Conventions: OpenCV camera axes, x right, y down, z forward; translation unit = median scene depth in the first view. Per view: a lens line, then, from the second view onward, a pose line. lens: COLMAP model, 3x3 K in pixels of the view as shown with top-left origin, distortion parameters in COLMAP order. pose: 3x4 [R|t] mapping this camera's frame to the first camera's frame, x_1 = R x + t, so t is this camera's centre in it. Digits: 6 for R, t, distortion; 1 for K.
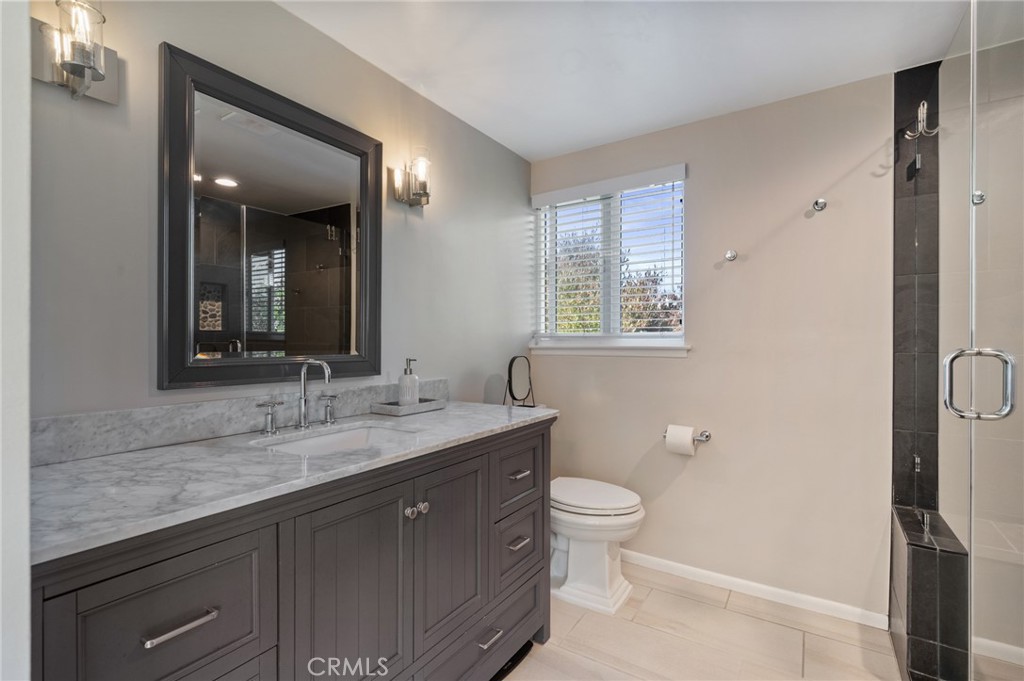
lens RADIAL K [[461.7, 0, 512.7], [0, 461.7, 341.4], [0, 0, 1]] dist [0.003987, 0.001241]
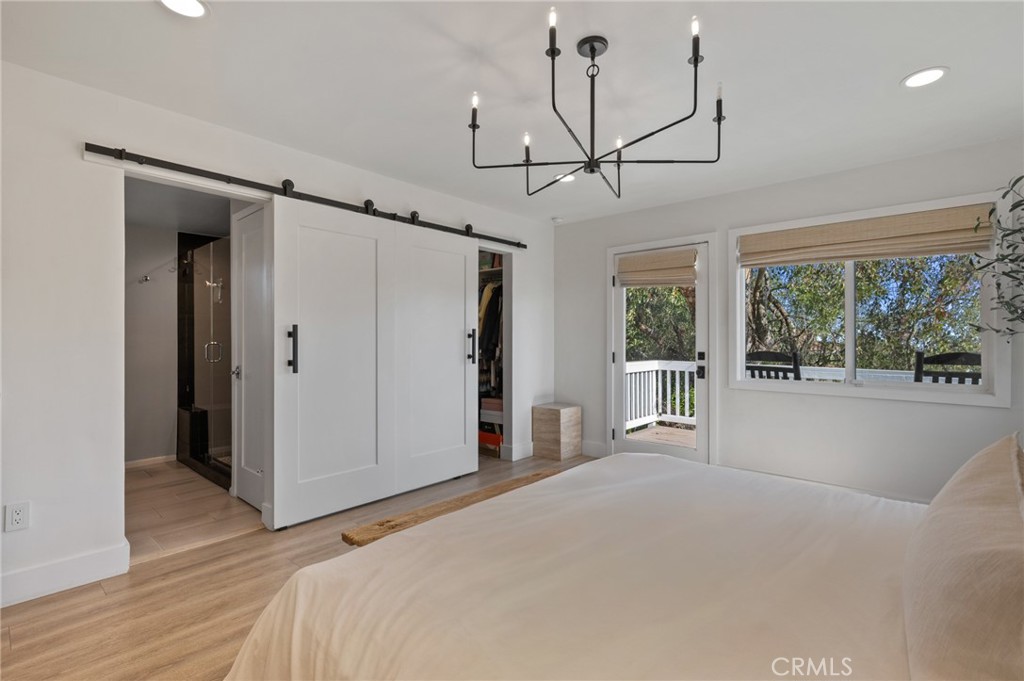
lens RADIAL K [[461.7, 0, 512.9], [0, 461.7, 338.5], [0, 0, 1]] dist [0.003987, 0.001241]
pose [[0.155247, 0.000557, 0.987875, -1.364129], [0.007985, 0.999966, -0.001819, 0.009788], [-0.987843, 0.008170, 0.155238, -1.169915]]
